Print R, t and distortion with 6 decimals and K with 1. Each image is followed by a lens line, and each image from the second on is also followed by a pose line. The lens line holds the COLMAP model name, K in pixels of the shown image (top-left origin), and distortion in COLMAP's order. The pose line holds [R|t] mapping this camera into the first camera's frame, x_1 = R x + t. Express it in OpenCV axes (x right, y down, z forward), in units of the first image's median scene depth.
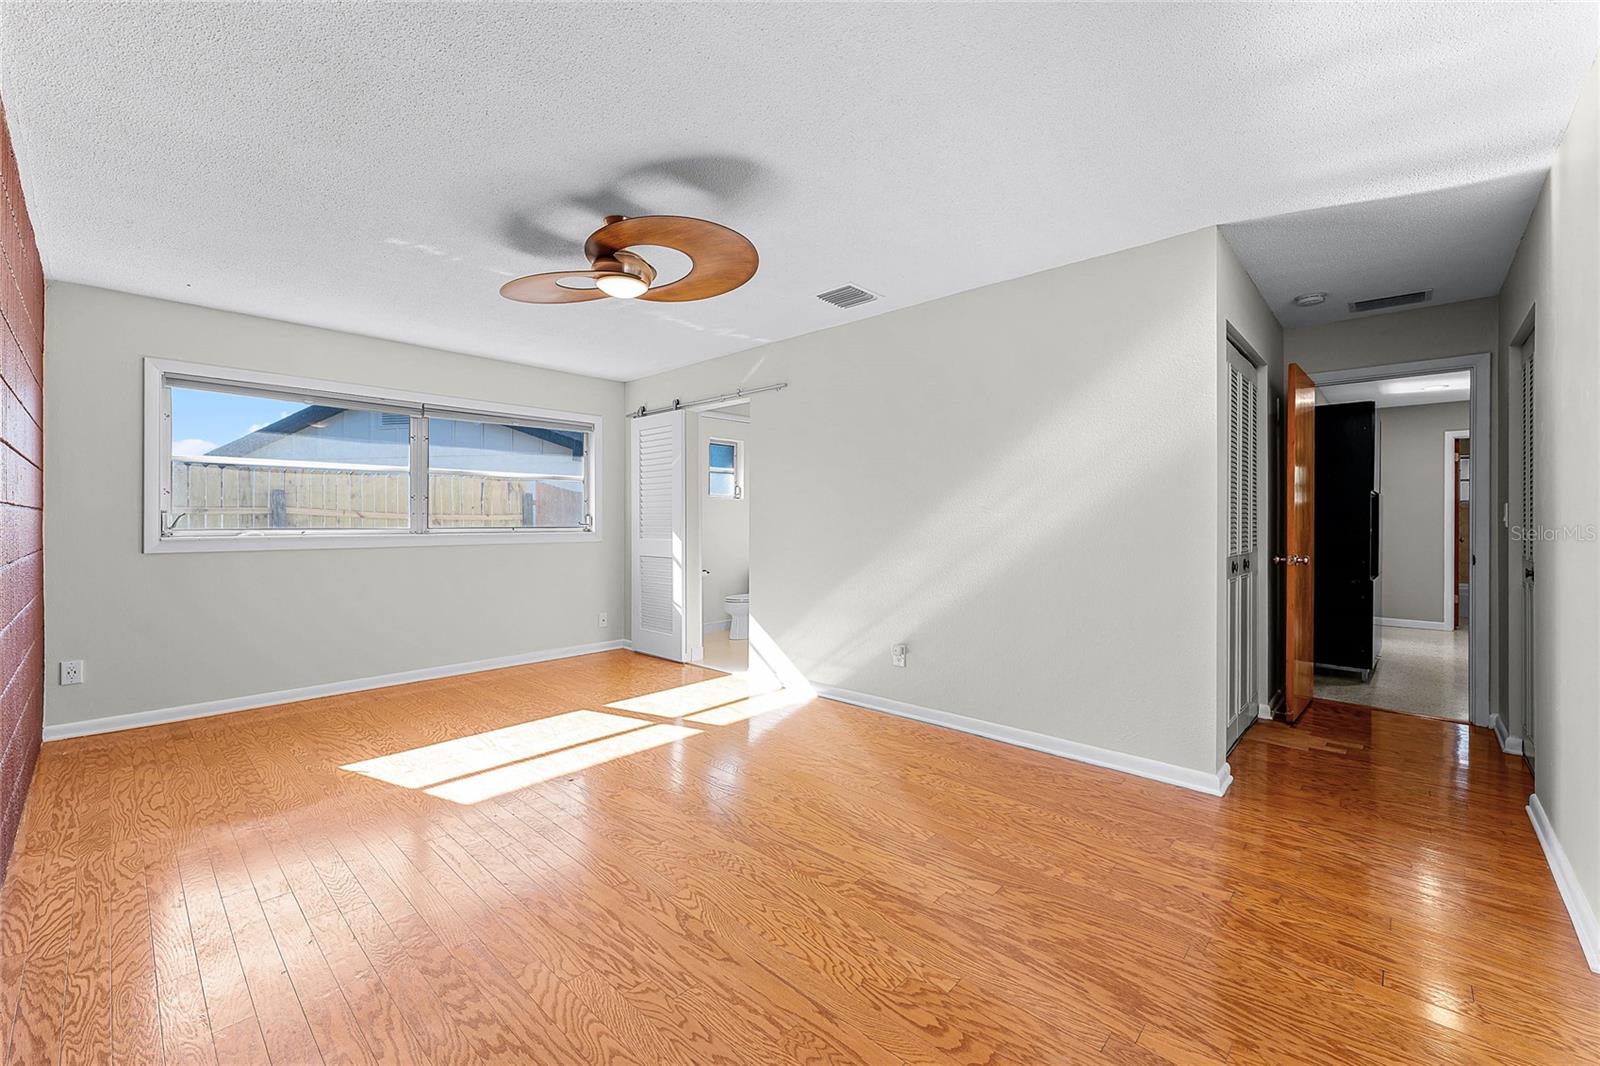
lens RADIAL K [[643.5, 0, 804.7], [0, 643.5, 525.1], [0, 0, 1]] dist [0.000124, 0.000106]
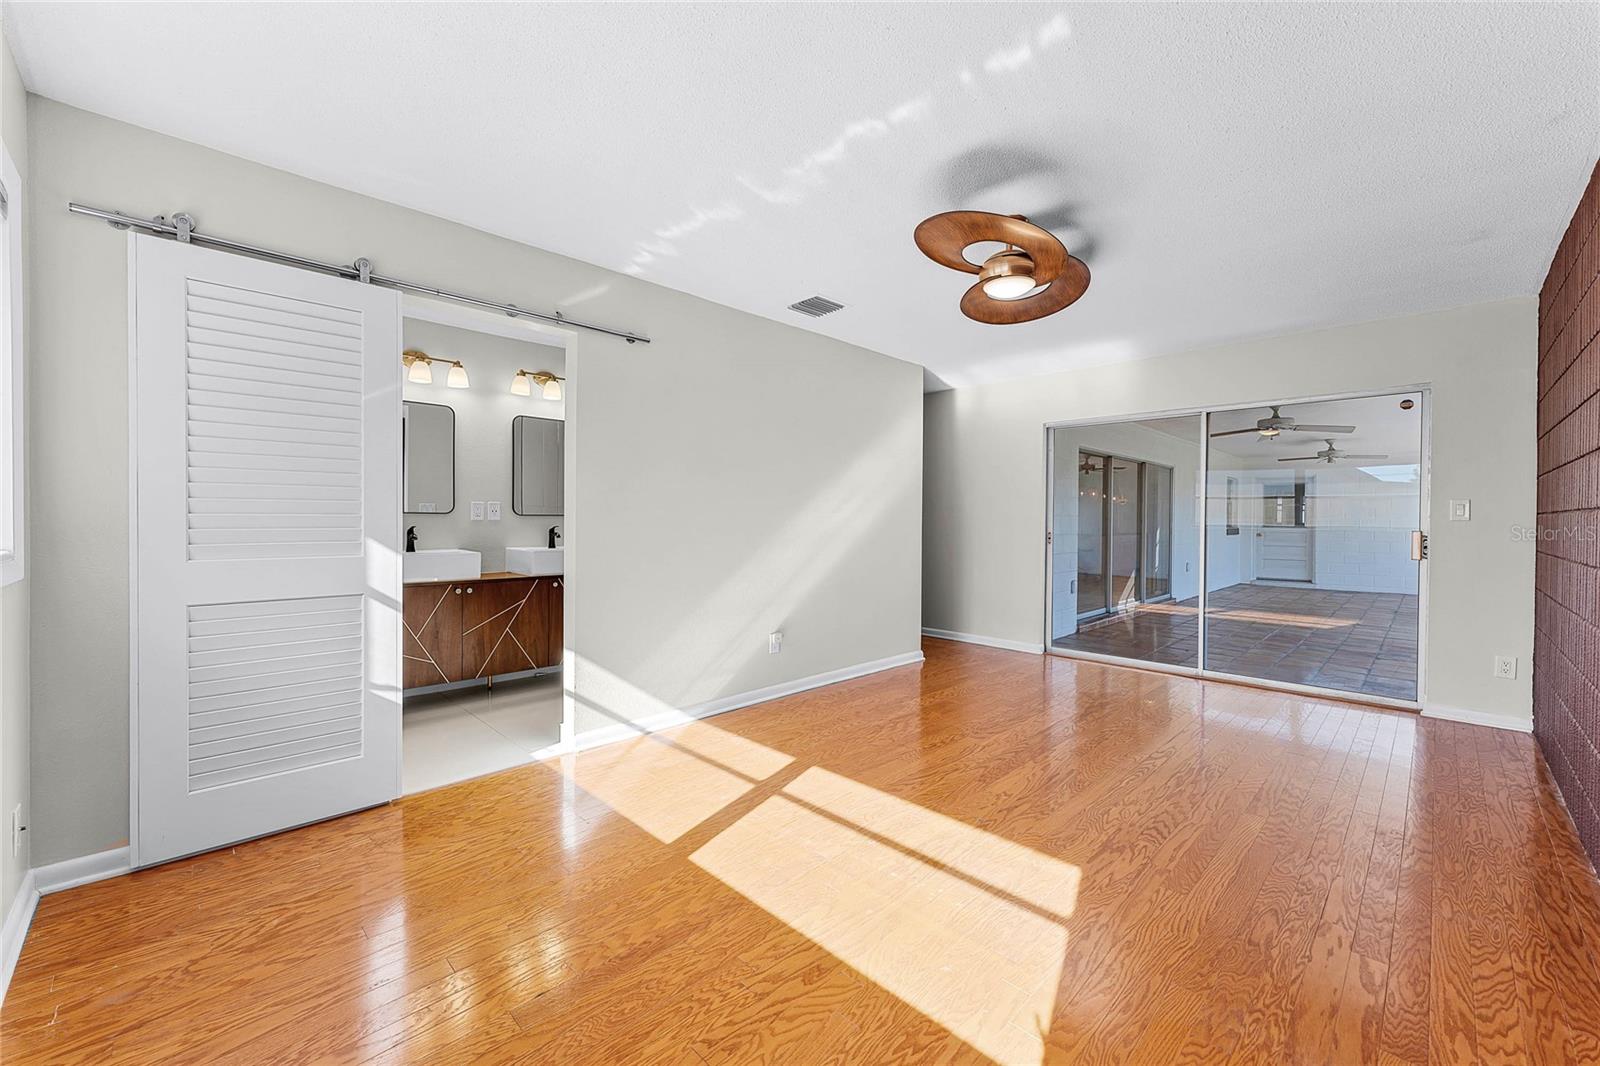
lens RADIAL K [[643.5, 0, 804.7], [0, 643.5, 525.1], [0, 0, 1]] dist [0.000124, 0.000106]
pose [[0.032618, -0.005576, 0.999452, -0.976071], [0.004760, 0.999974, 0.005423, 0.000627], [-0.999457, 0.004581, 0.032644, 0.964358]]
